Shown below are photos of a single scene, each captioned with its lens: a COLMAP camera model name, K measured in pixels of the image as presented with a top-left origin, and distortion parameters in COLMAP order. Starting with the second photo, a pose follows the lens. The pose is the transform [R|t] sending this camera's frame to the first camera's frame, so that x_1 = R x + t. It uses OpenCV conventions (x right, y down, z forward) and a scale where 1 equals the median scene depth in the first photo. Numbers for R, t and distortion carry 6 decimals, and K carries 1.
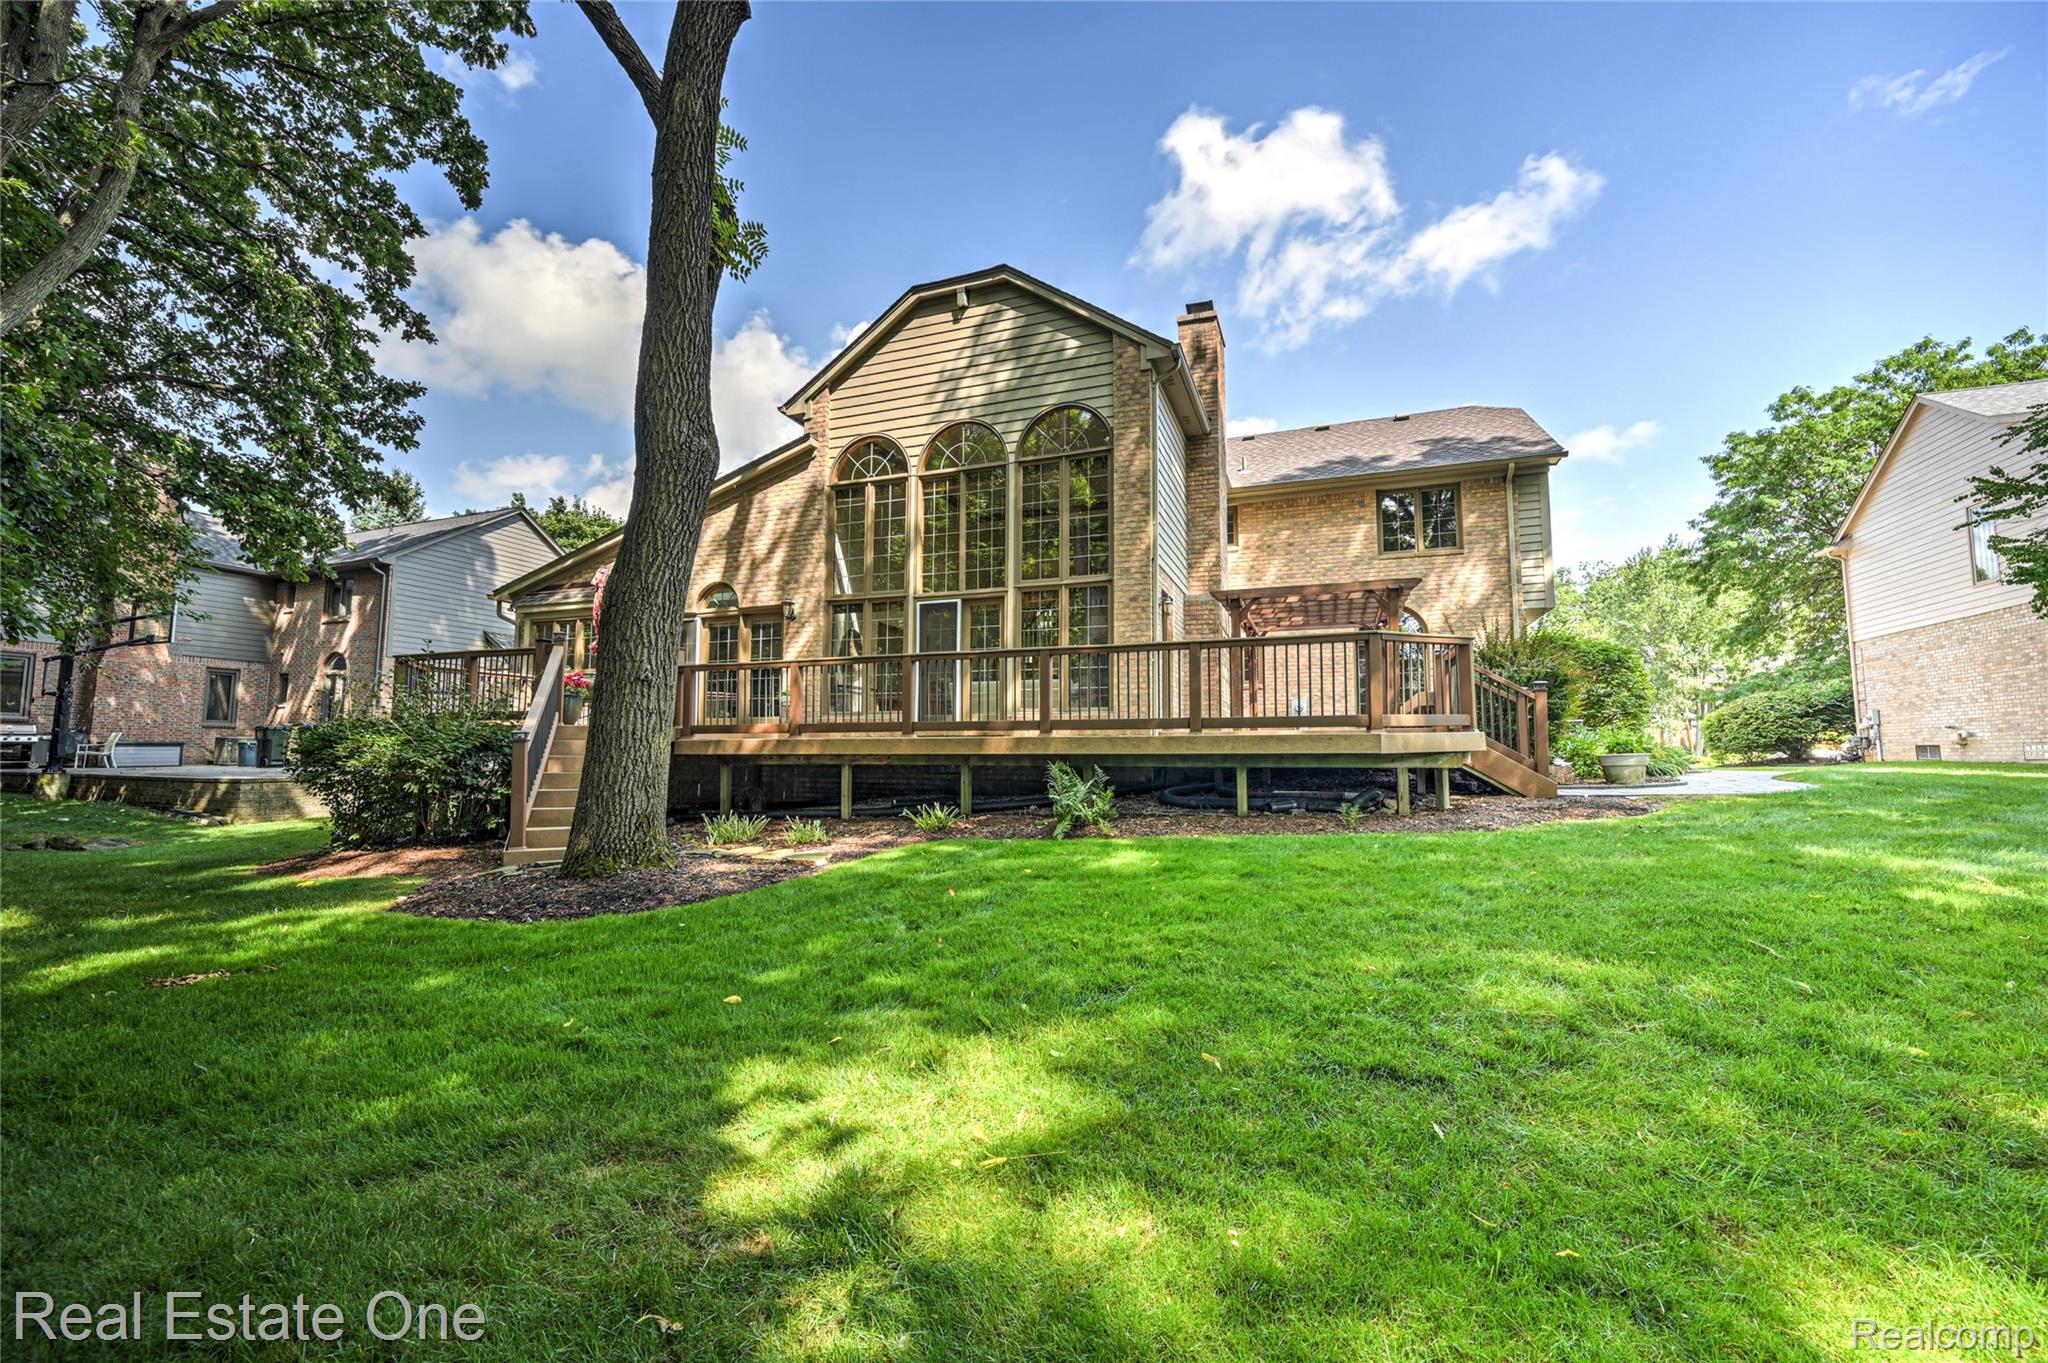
lens RADIAL K [[800.4, 0, 1033.0], [0, 800.4, 693.9], [0, 0, 1]] dist [-0.004150, 0.001203]
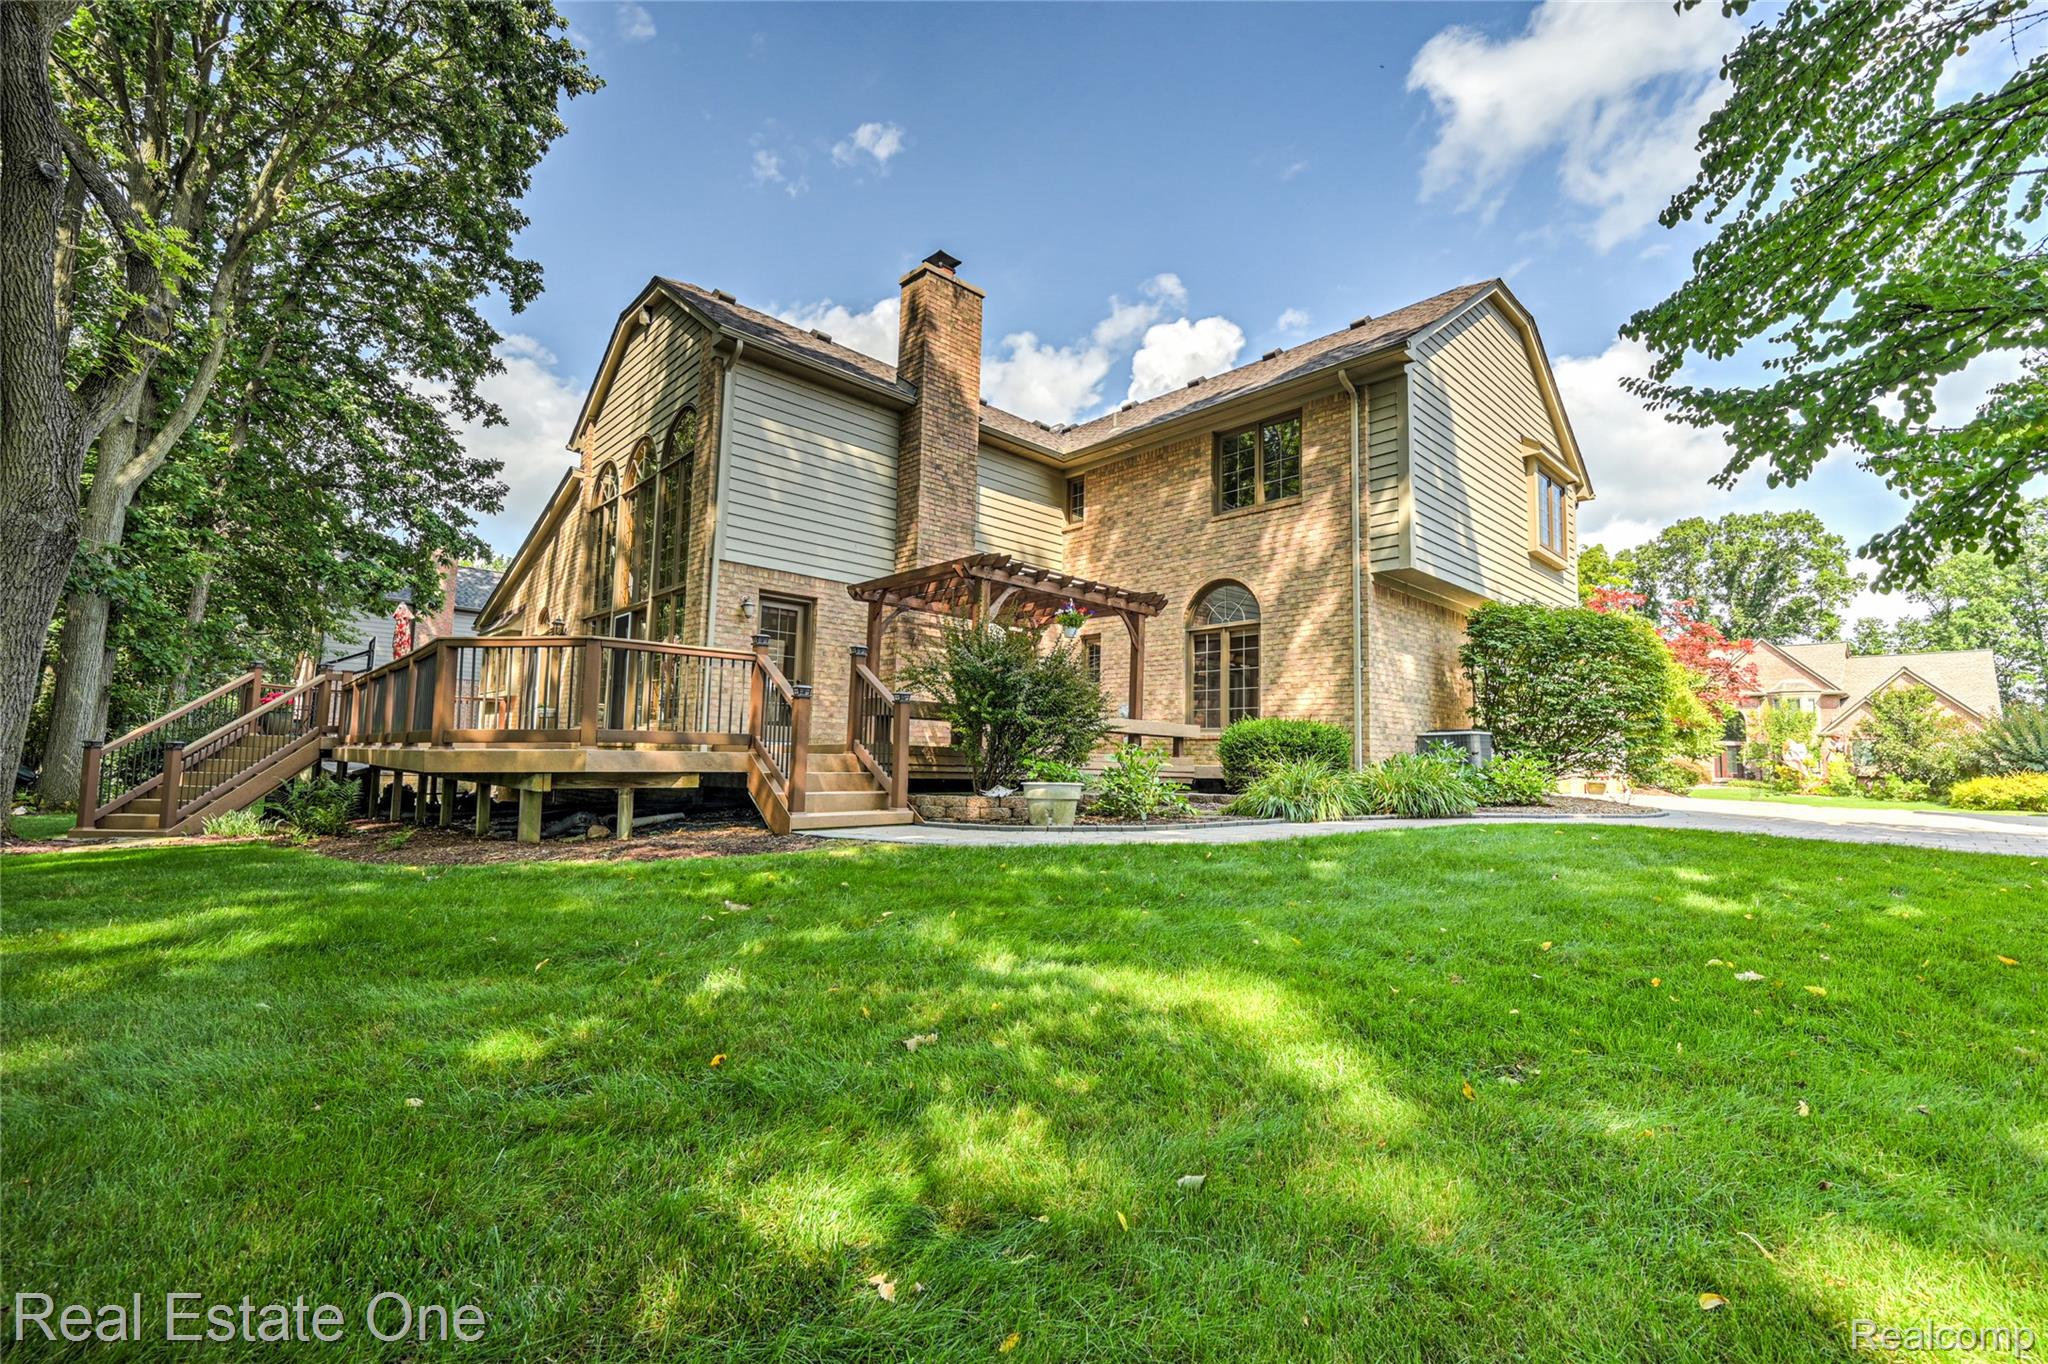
lens RADIAL K [[860.6, 0, 1029.9], [0, 860.6, 677.1], [0, 0, 1]] dist [0.003159, 0.000445]
pose [[0.895032, -0.023940, -0.445358, 0.615454], [0.012878, 0.999529, -0.027847, 0.000779], [0.445815, 0.019189, 0.894919, 0.181411]]
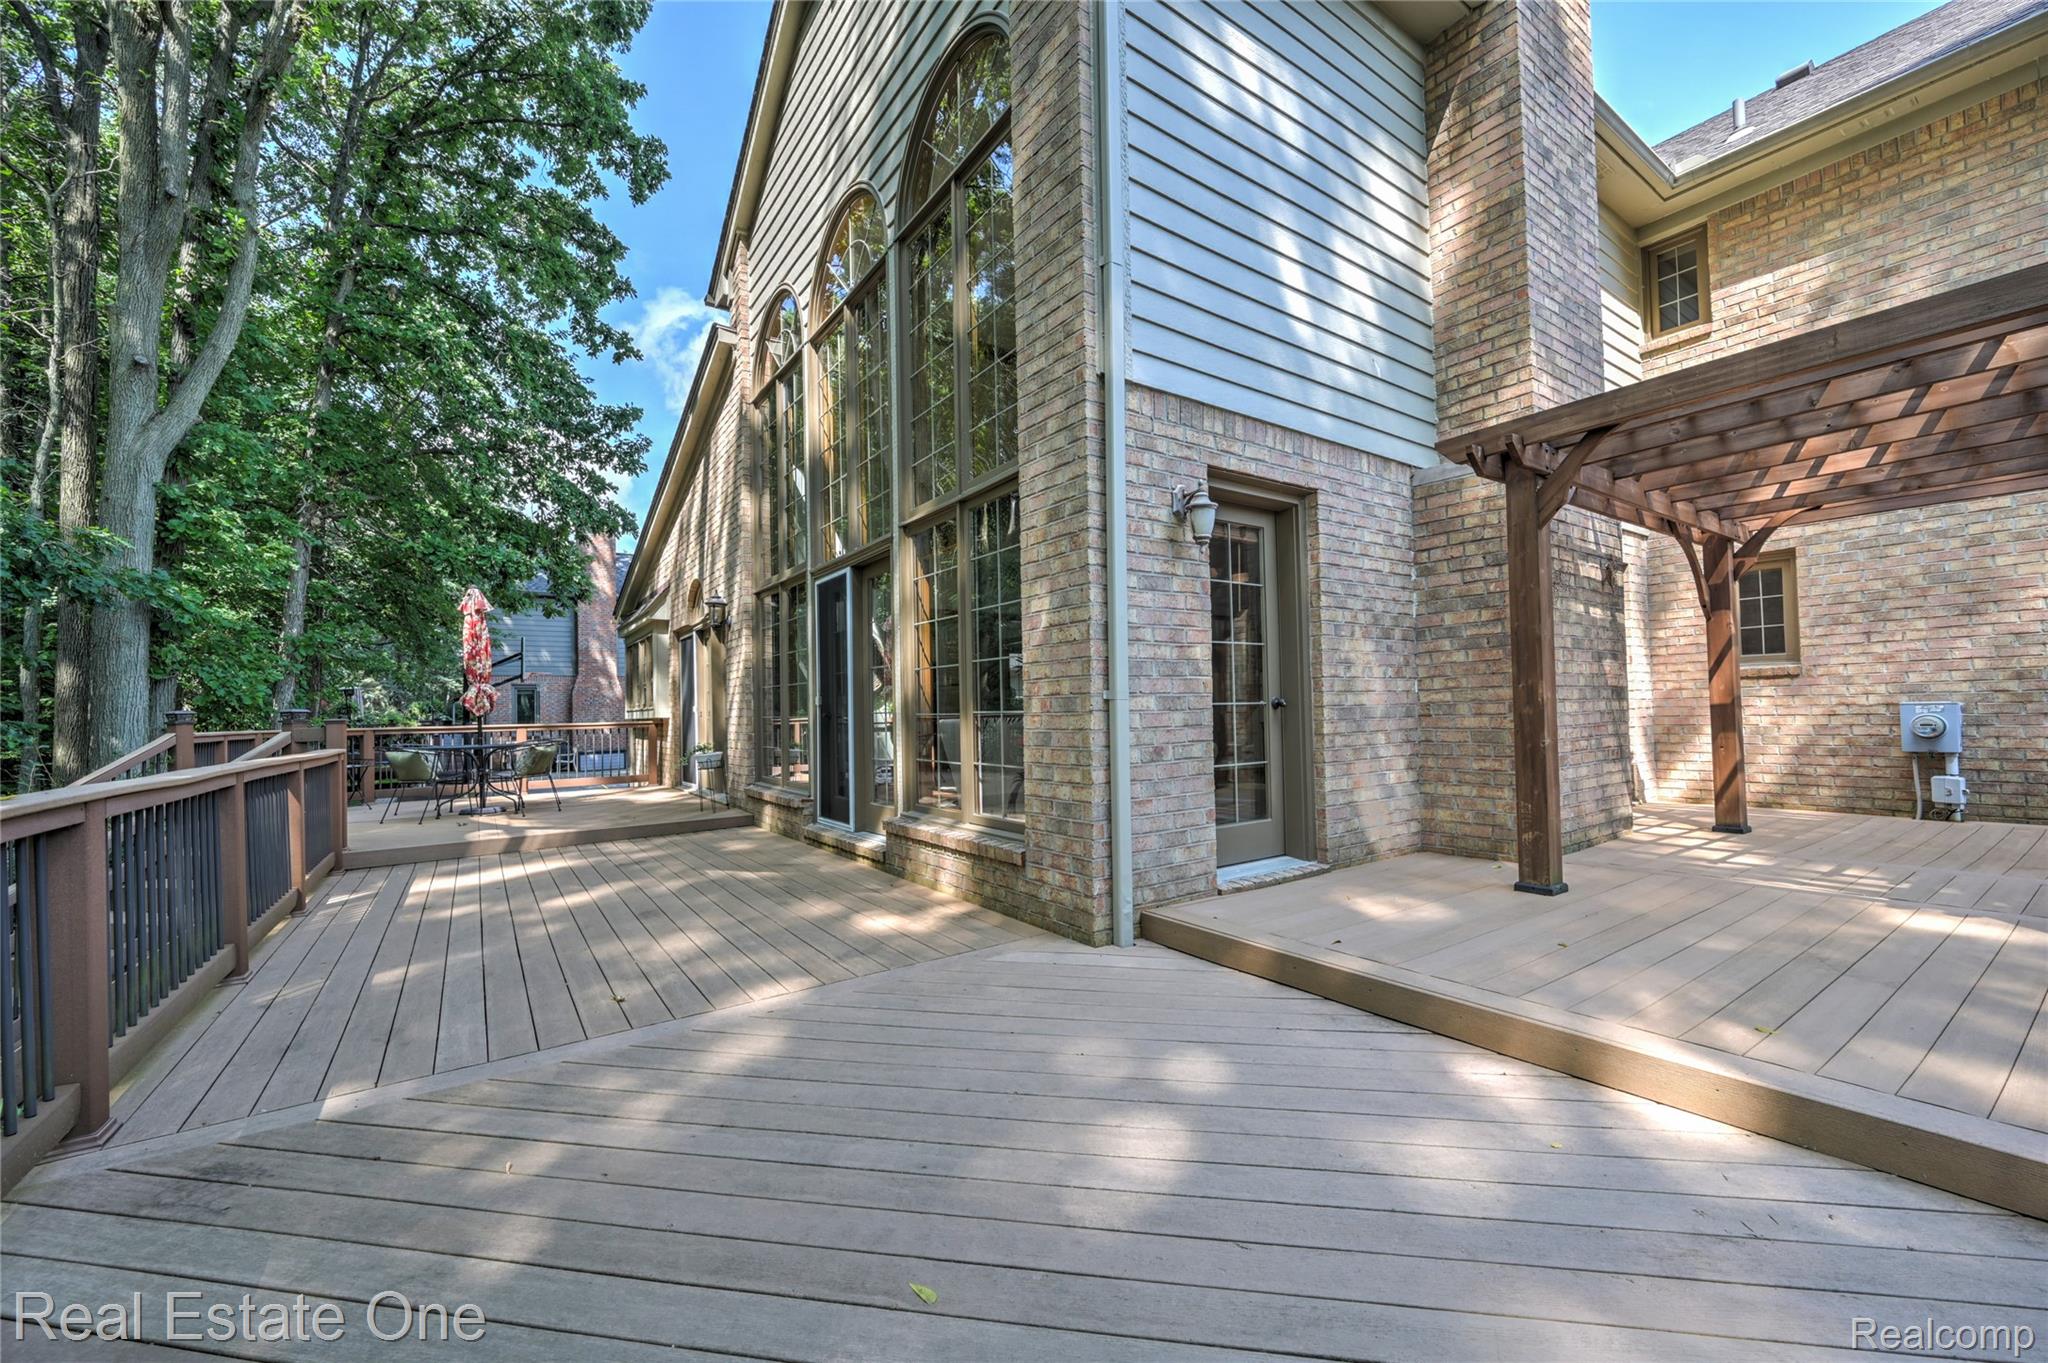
lens RADIAL K [[800.4, 0, 1033.3], [0, 800.4, 689.4], [0, 0, 1]] dist [-0.004150, 0.001203]
pose [[0.821386, -0.037710, -0.569124, 0.202965], [0.068326, 0.997132, 0.032542, -0.037748], [0.566265, -0.065616, 0.821607, 0.475837]]
